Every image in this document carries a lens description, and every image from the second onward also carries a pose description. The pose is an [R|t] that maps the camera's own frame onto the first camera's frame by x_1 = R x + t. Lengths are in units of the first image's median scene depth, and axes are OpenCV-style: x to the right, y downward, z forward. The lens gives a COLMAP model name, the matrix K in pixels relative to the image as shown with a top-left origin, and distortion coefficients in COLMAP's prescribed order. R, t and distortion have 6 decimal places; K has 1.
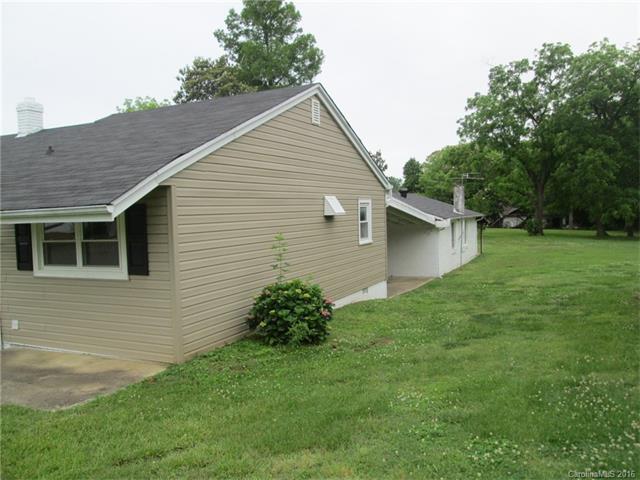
lens RADIAL K [[519.8, 0, 320.5], [0, 519.8, 239.4], [0, 0, 1]] dist [-0.068517, 0.045581]
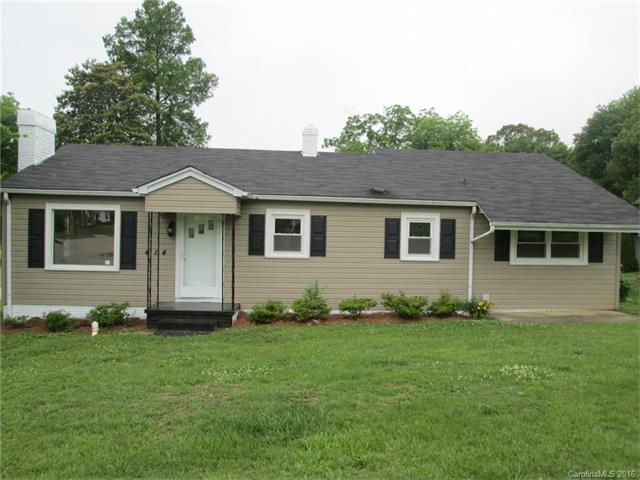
lens RADIAL K [[519.8, 0, 319.6], [0, 519.8, 237.5], [0, 0, 1]] dist [-0.068517, 0.045581]
pose [[0.878880, 0.043578, 0.475049, -0.312008], [-0.020793, 0.998372, -0.053115, 0.014772], [-0.476590, 0.036804, 0.878355, -0.017229]]
